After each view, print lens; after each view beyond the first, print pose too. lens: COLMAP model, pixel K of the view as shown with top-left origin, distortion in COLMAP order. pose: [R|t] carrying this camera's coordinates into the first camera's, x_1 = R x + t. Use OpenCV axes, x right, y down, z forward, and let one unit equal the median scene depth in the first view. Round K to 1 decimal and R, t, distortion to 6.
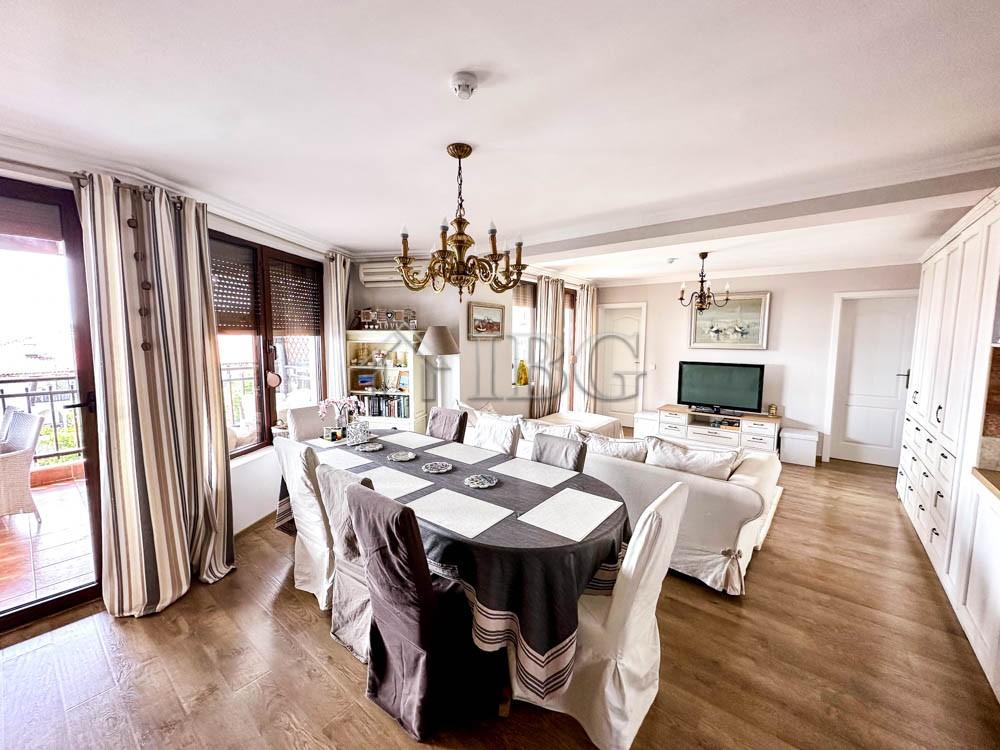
lens RADIAL K [[398.7, 0, 503.2], [0, 398.7, 372.1], [0, 0, 1]] dist [0.000328, 0.000406]
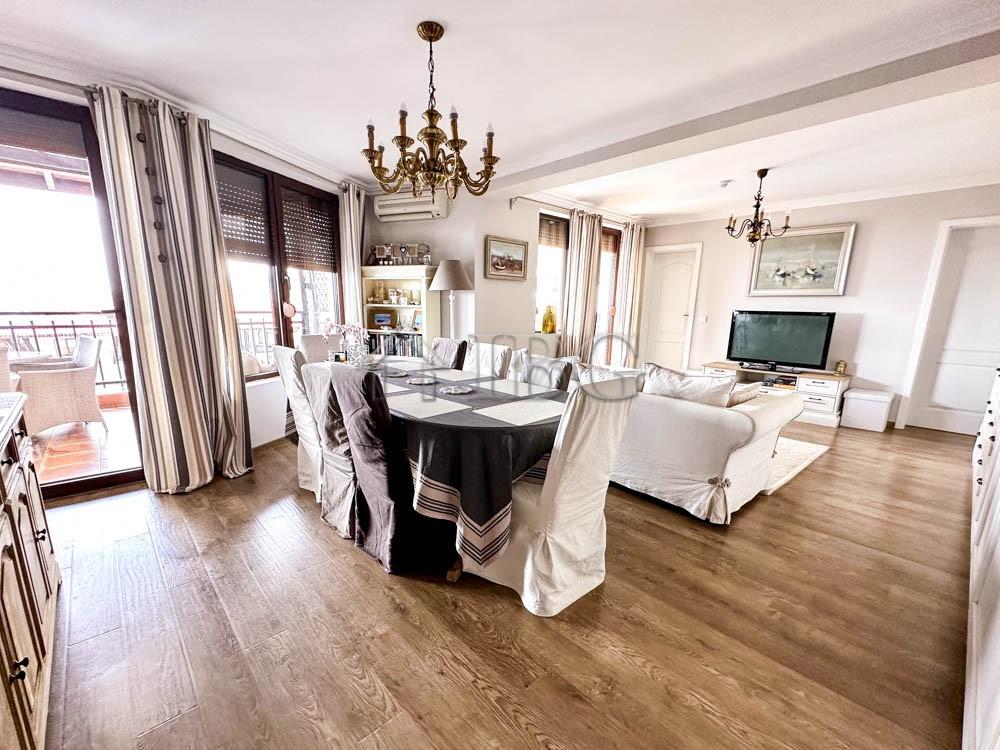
lens RADIAL K [[432.9, 0, 495.5], [0, 432.9, 400.9], [0, 0, 1]] dist [-0.000673, 0.000102]
pose [[0.987825, 0.042734, -0.149582, 0.159961], [-0.023467, 0.991460, 0.128279, 0.118632], [0.153787, -0.123207, 0.980393, -0.055483]]
